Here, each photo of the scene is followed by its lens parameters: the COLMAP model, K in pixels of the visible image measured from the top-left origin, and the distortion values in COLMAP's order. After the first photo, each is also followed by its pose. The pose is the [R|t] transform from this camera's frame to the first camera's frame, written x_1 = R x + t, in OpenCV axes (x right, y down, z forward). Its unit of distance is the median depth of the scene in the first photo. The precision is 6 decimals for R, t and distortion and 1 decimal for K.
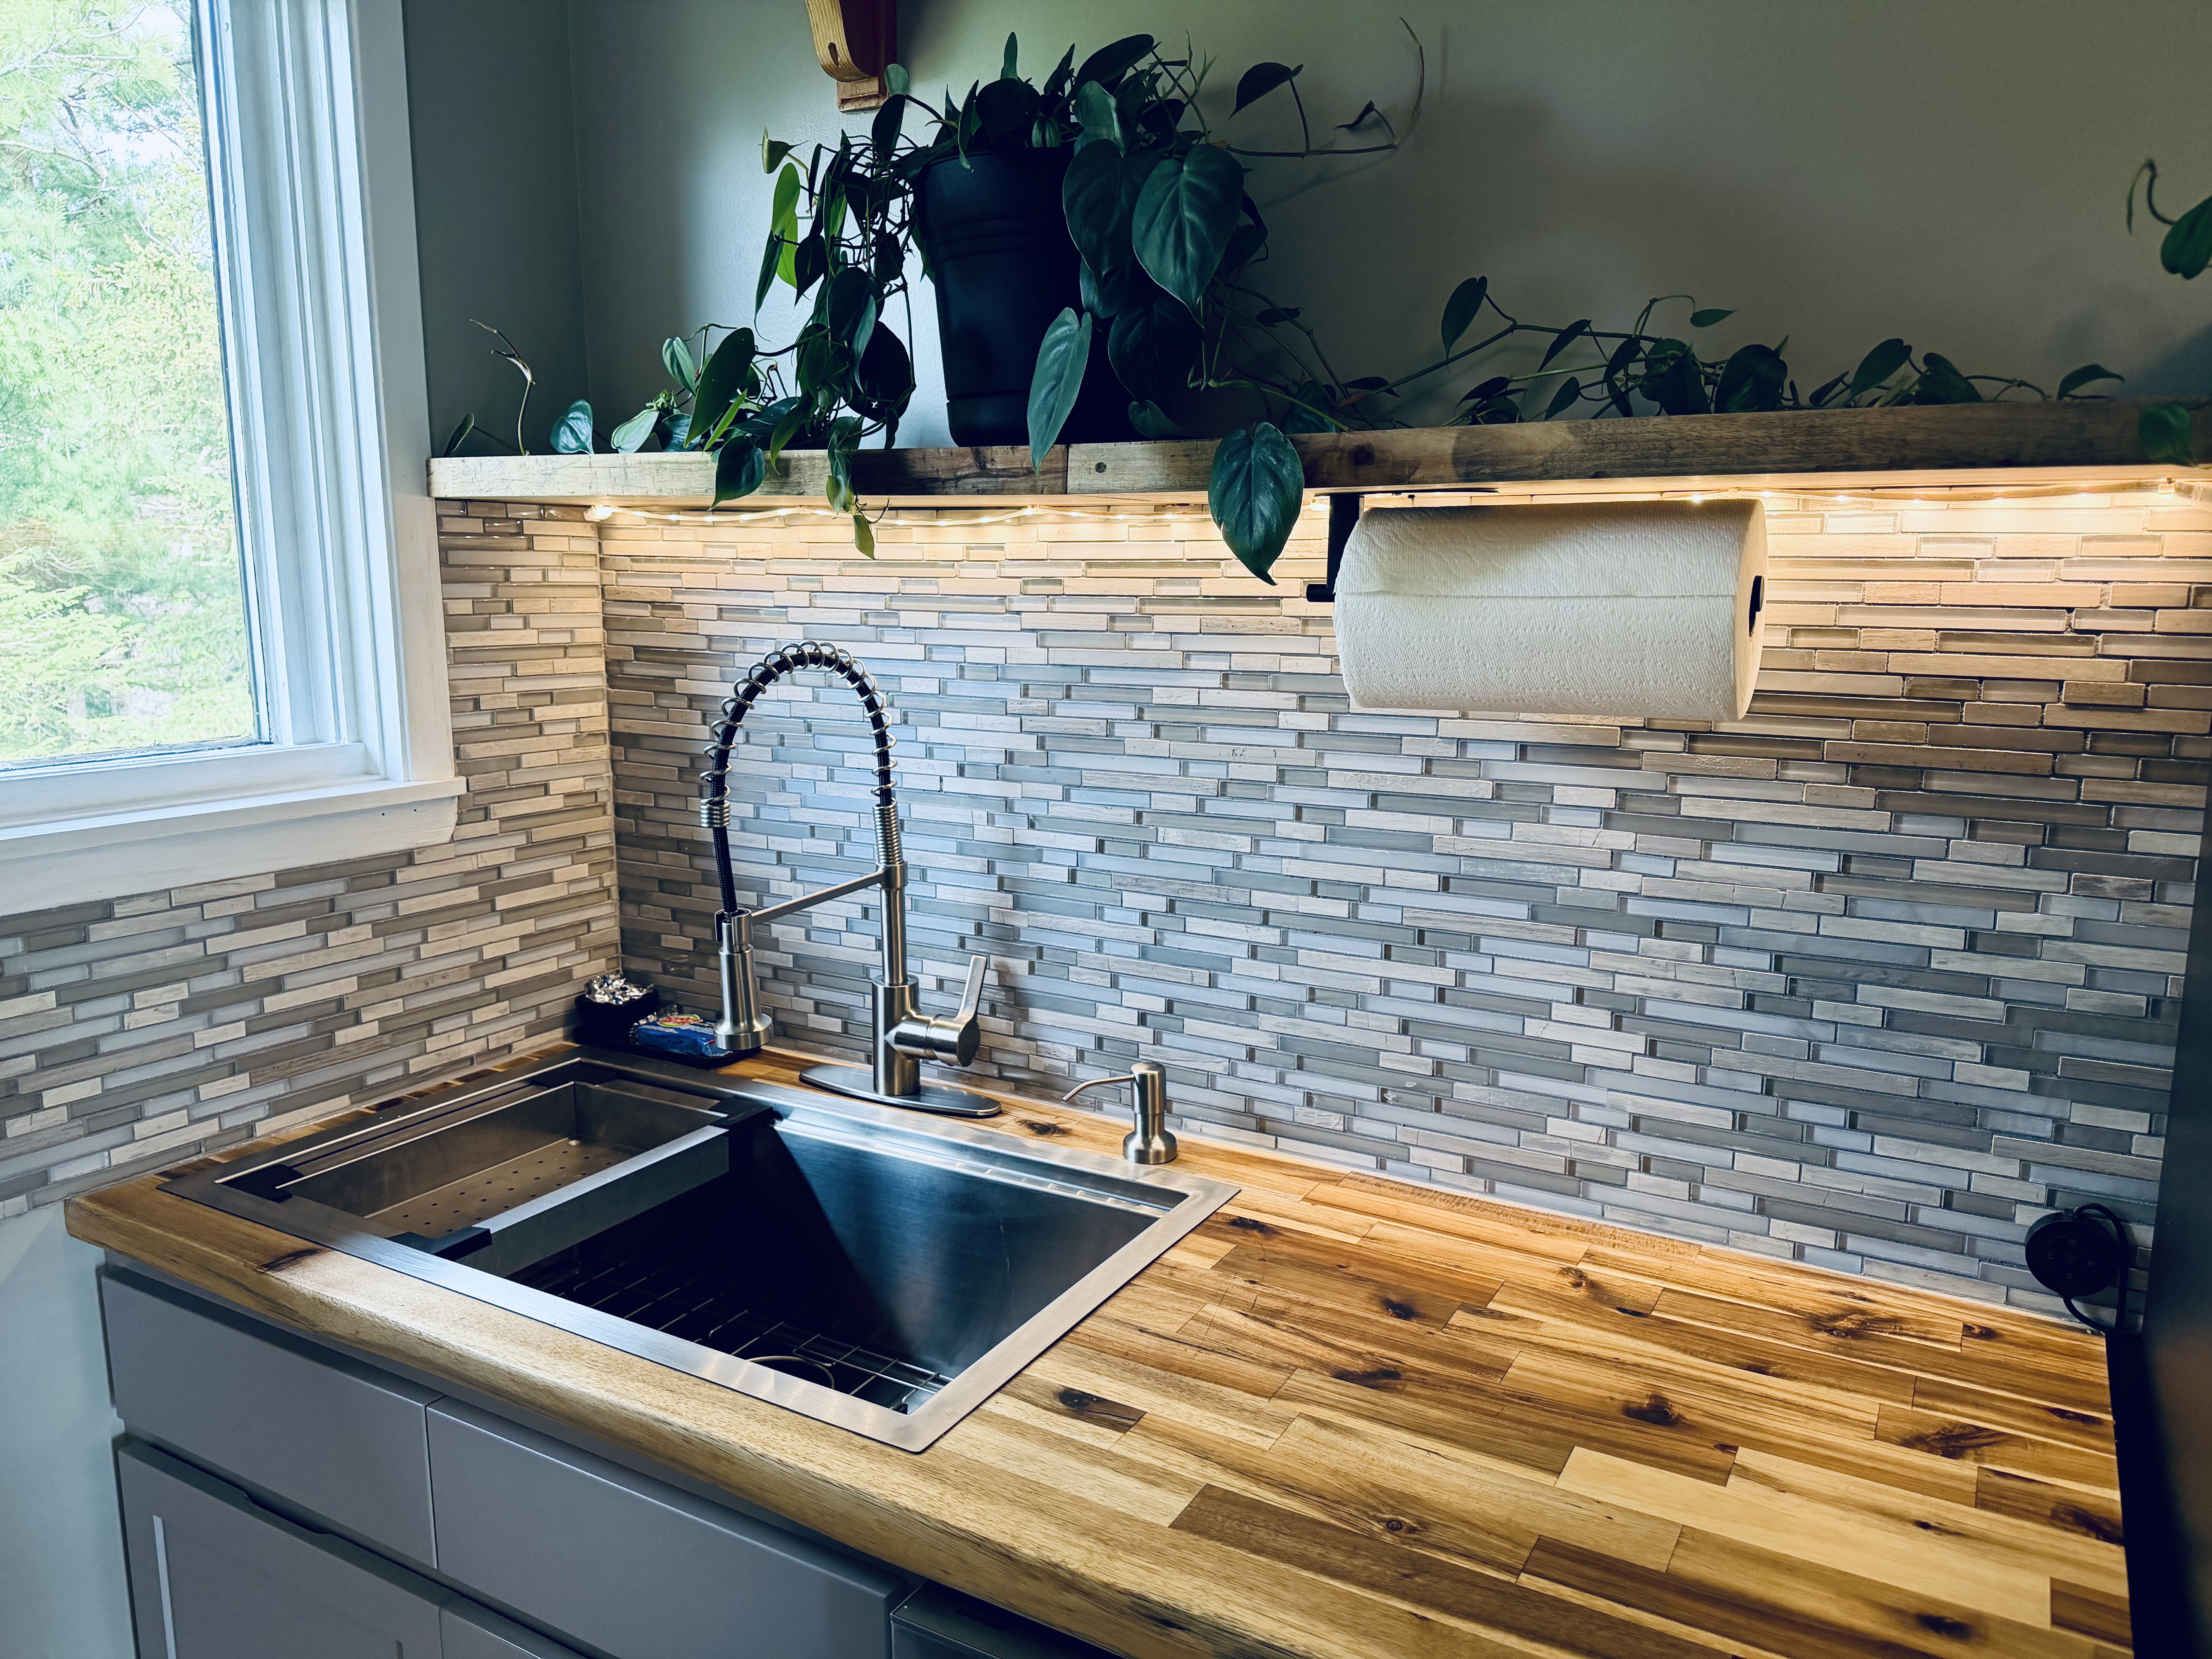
lens RADIAL K [[1555.8, 0, 1103.2], [0, 1555.8, 837.2], [0, 0, 1]] dist [0.043730, -0.035491]
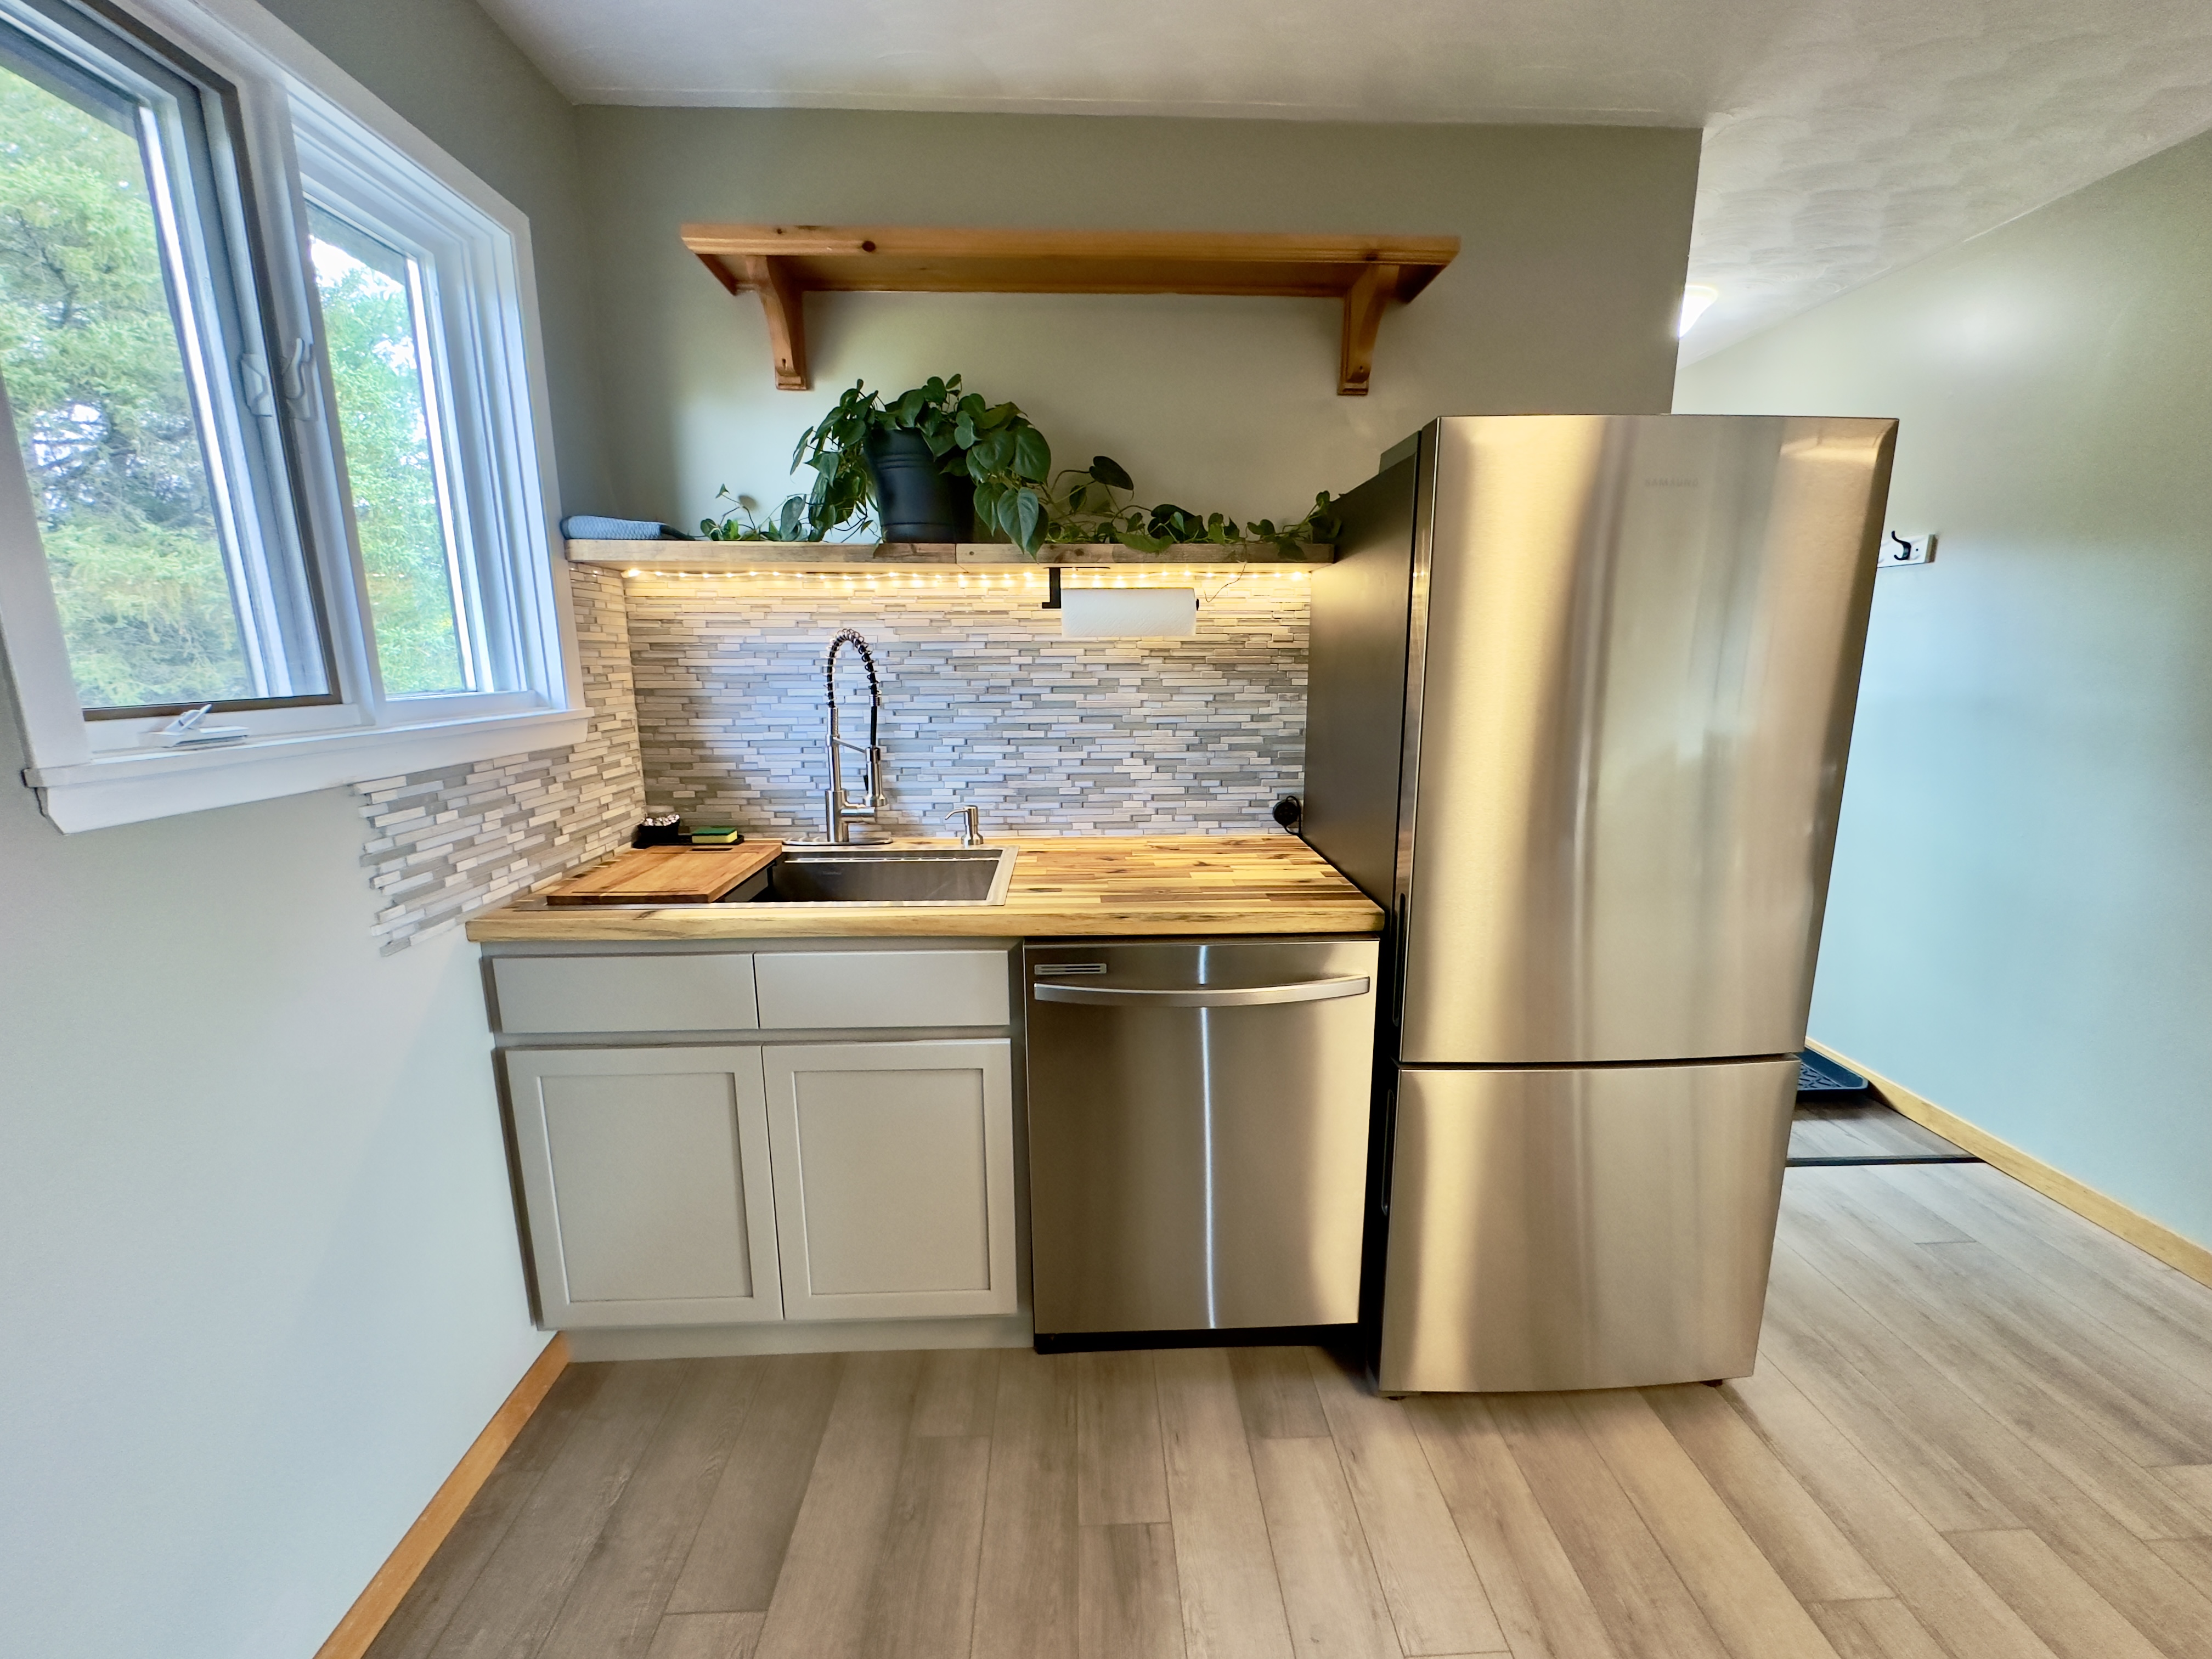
lens RADIAL K [[881.4, 0, 1105.5], [0, 881.4, 819.1], [0, 0, 1]] dist [-0.002490, 0.000254]
pose [[0.851044, -0.107910, 0.513887, -0.506732], [0.096677, 0.994126, 0.048647, 0.122856], [-0.516118, 0.008280, 0.856478, -0.291805]]
